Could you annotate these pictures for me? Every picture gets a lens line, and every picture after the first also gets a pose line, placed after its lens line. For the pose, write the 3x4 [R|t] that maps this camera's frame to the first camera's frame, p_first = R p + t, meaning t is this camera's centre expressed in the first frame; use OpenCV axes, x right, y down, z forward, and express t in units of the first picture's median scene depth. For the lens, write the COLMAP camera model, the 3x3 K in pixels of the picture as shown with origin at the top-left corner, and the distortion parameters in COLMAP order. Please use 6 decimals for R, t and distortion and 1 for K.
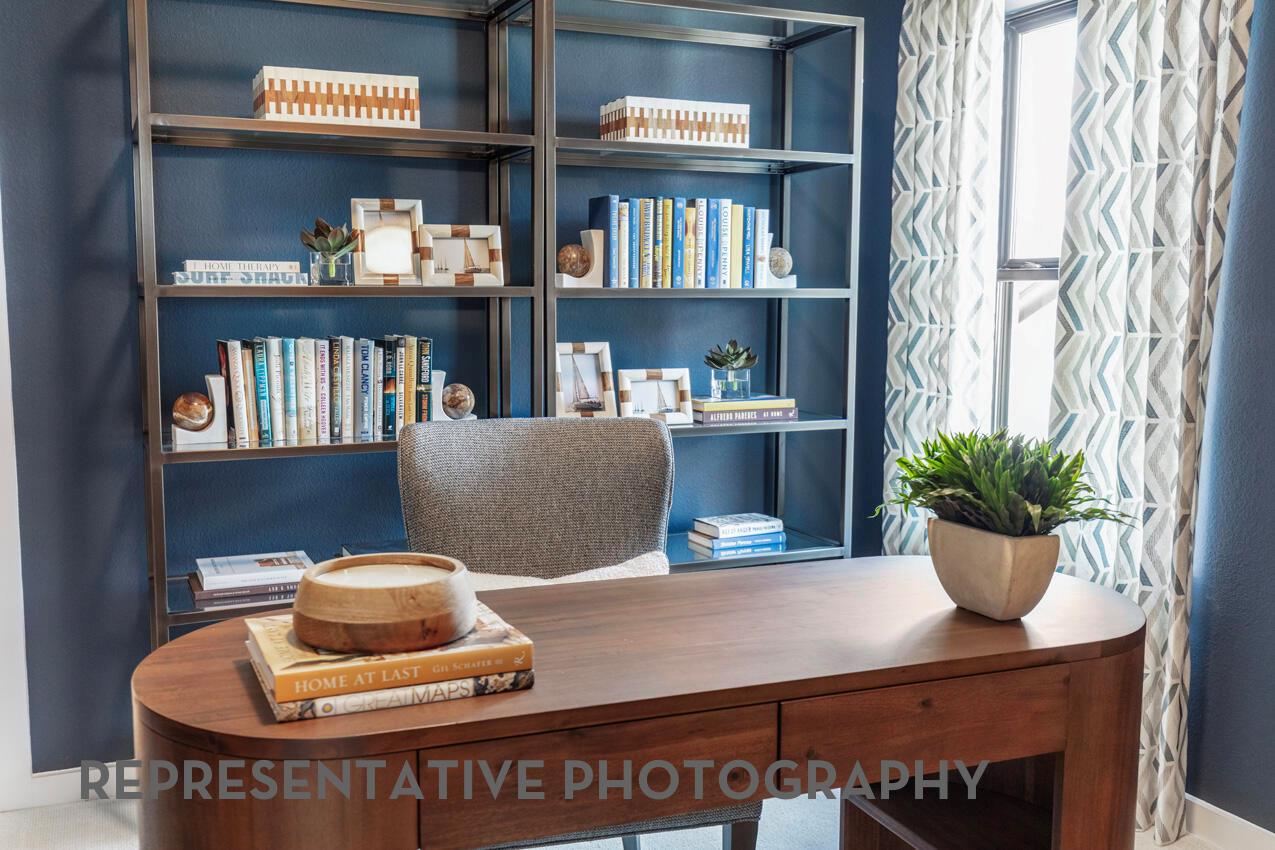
lens RADIAL K [[1231.2, 0, 636.3], [0, 1231.2, 452.8], [0, 0, 1]] dist [-0.004647, 0.007257]
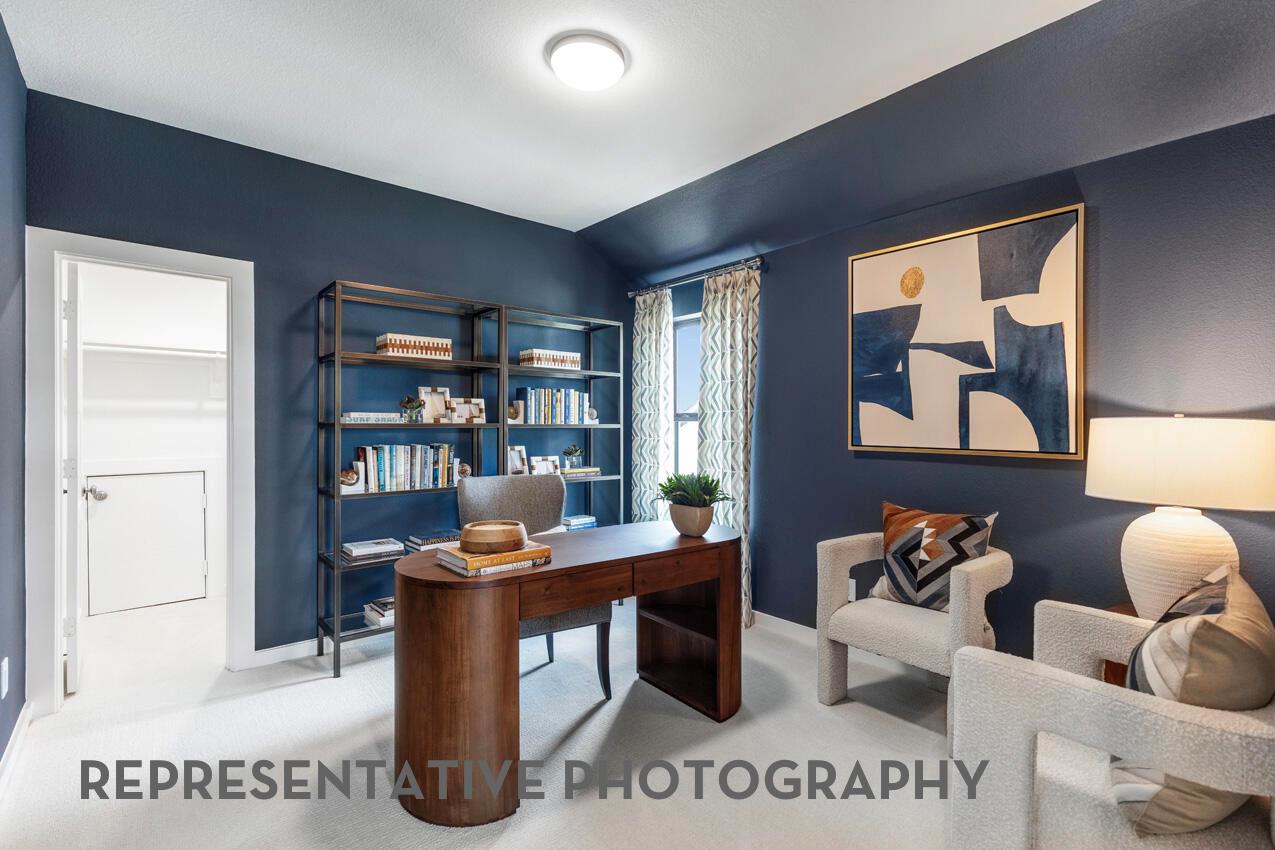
lens RADIAL K [[596.2, 0, 644.2], [0, 596.2, 423.4], [0, 0, 1]] dist [0.003928, 0.000458]
pose [[0.961899, 0.001310, 0.273401, -0.128895], [0.034041, 0.991634, -0.124515, 0.023784], [-0.271277, 0.129078, 0.953807, -0.220734]]
